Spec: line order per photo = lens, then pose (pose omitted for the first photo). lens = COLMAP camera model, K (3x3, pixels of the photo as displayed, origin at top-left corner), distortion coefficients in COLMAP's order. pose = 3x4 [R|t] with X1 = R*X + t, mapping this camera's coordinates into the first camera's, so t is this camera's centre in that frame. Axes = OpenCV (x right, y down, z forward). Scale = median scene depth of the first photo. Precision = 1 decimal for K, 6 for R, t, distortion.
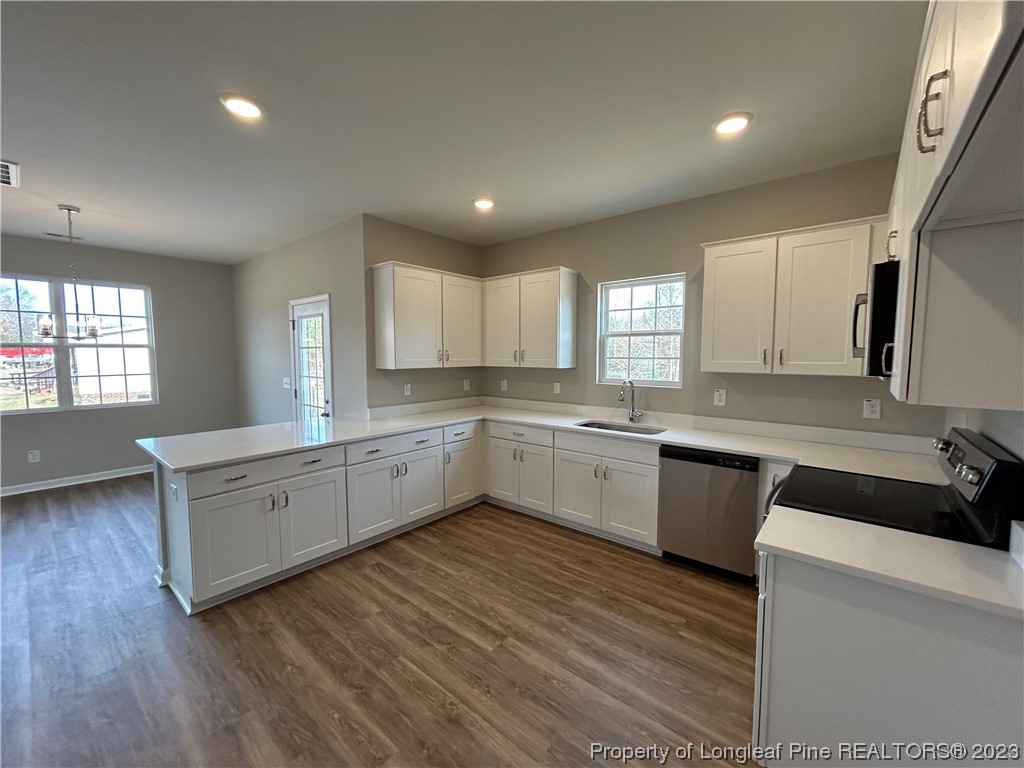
lens RADIAL K [[410.7, 0, 513.8], [0, 410.7, 383.7], [0, 0, 1]] dist [-0.003593, 0.002198]
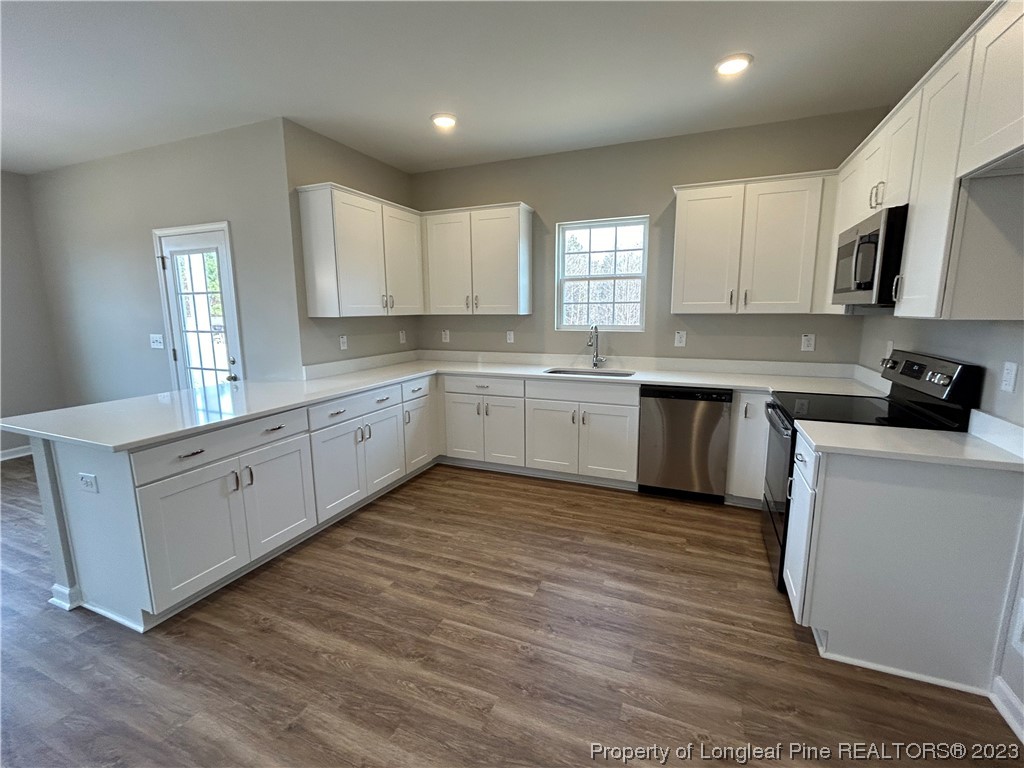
lens RADIAL K [[449.8, 0, 512.3], [0, 449.8, 382.7], [0, 0, 1]] dist [-0.004737, 0.002953]
pose [[0.956551, -0.055279, 0.286278, -0.265957], [0.029809, 0.995259, 0.092579, 0.027760], [-0.290038, -0.080023, 0.953663, 0.017667]]
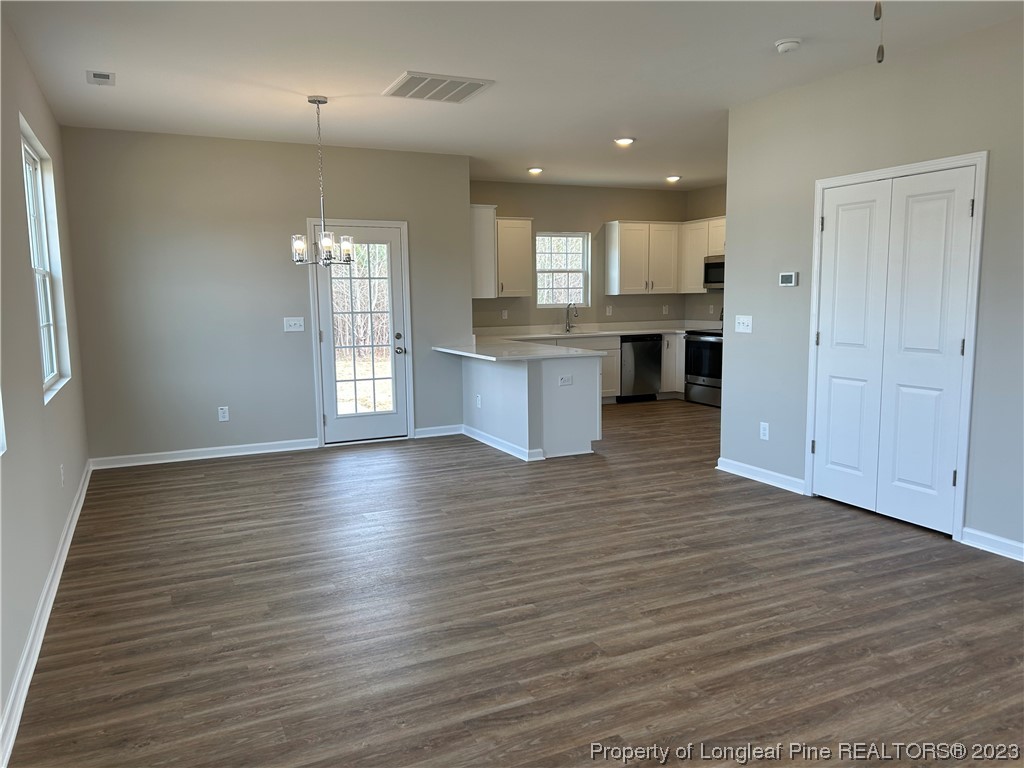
lens RADIAL K [[761.9, 0, 512.1], [0, 761.9, 382.9], [0, 0, 1]] dist [0.107619, -0.000571]
pose [[0.421739, -0.113845, 0.899542, -2.721520], [0.080799, 0.992858, 0.087774, 0.022729], [-0.903110, 0.035665, 0.427925, 0.029871]]
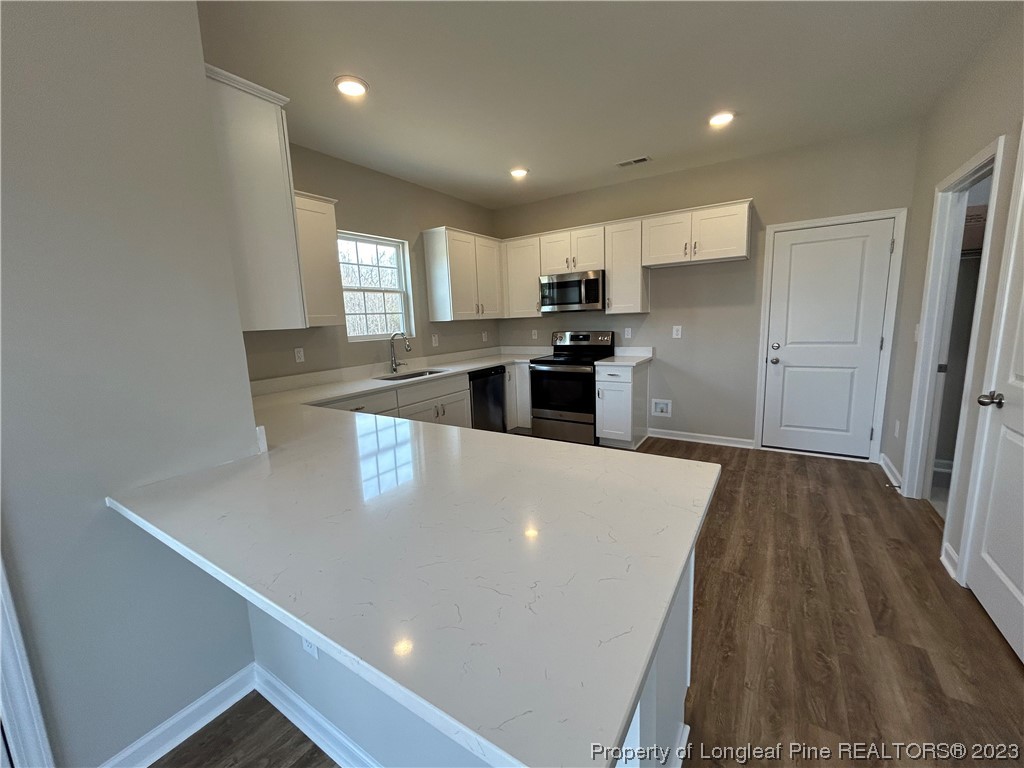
lens RADIAL K [[410.7, 0, 512.3], [0, 410.7, 382.8], [0, 0, 1]] dist [-0.003593, 0.002198]
pose [[-0.121127, -0.152008, 0.980929, -0.983680], [0.113369, 0.979621, 0.165804, -0.028674], [-0.986142, 0.131290, -0.101425, 0.972099]]
